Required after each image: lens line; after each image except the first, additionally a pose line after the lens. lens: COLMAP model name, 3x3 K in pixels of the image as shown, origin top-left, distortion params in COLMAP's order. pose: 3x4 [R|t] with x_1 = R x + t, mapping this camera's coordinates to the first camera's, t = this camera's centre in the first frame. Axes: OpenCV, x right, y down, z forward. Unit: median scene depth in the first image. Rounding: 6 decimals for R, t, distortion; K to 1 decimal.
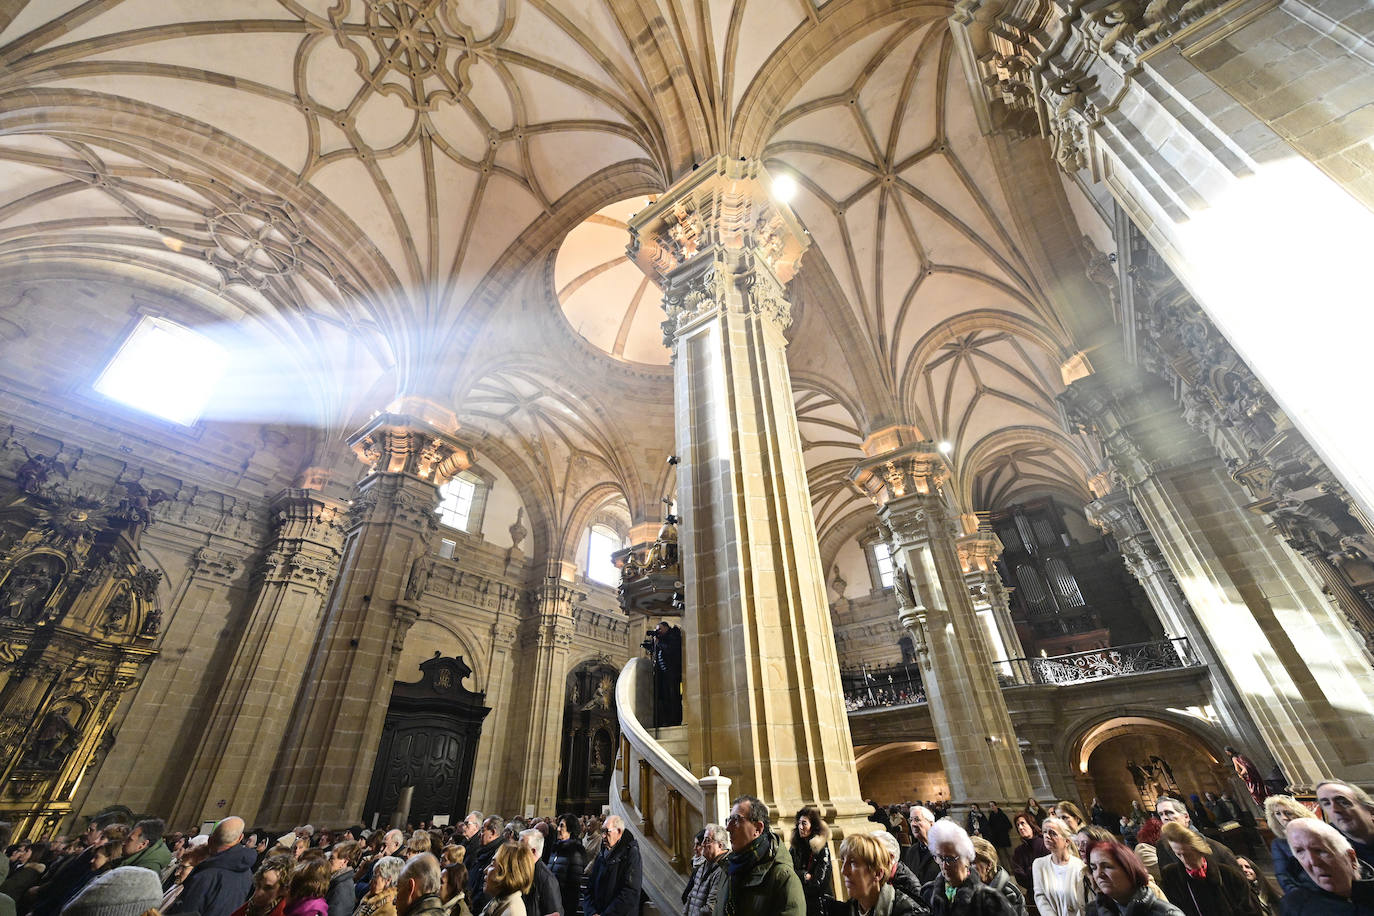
lens RADIAL K [[541.8, 0, 682.5], [0, 541.8, 460.4], [0, 0, 1]] dist [-0.006972, 0.000419]
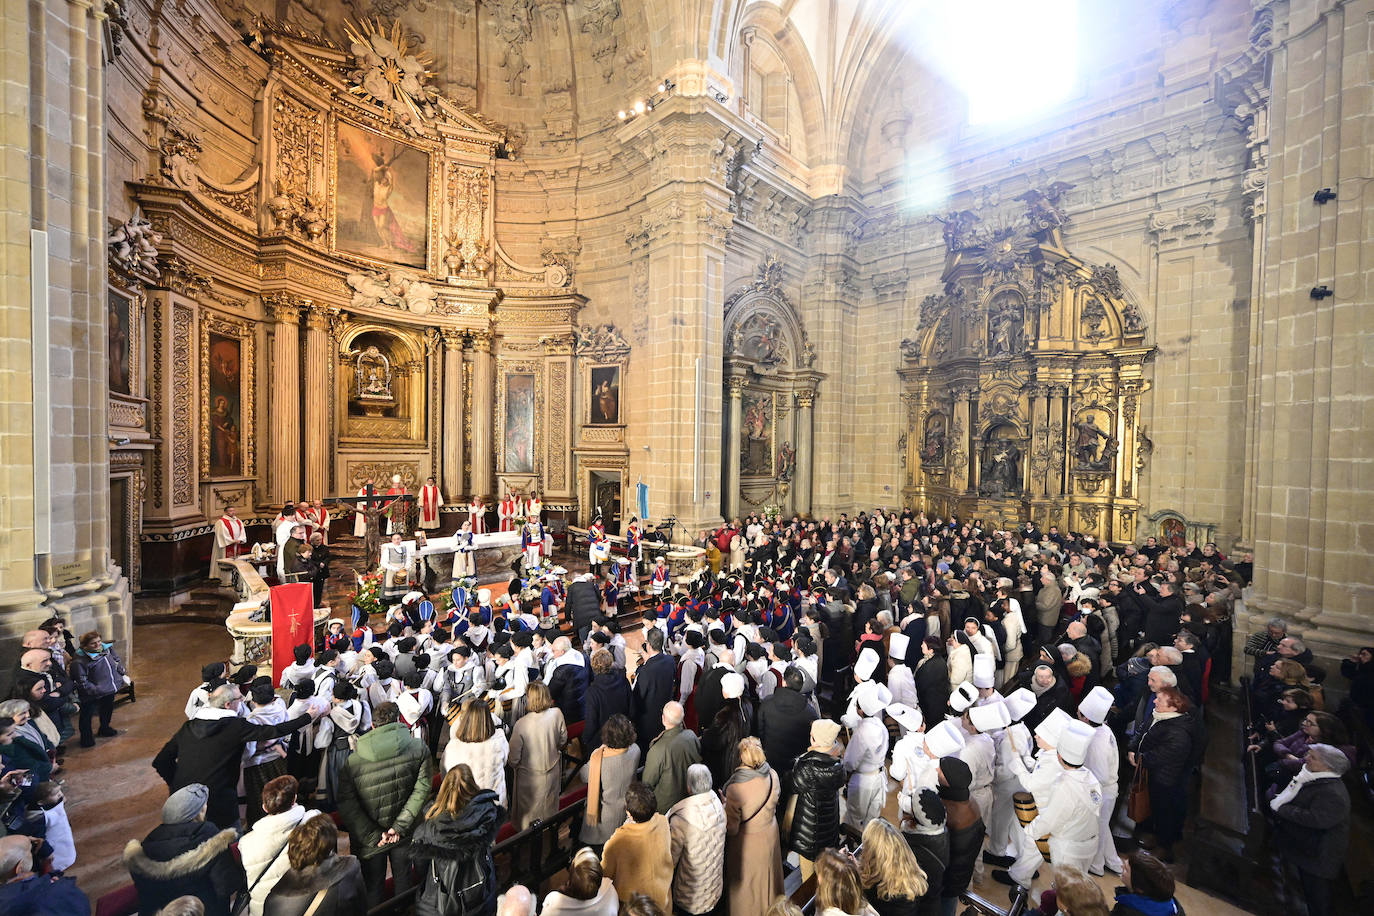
lens RADIAL K [[541.8, 0, 684.3], [0, 541.8, 462.0], [0, 0, 1]] dist [-0.006972, 0.000419]
pose [[-0.127282, 0.046793, -0.990762, -0.050545], [0.527495, 0.849108, -0.027664, 0.150842], [0.839969, -0.526143, -0.132759, 0.421909]]
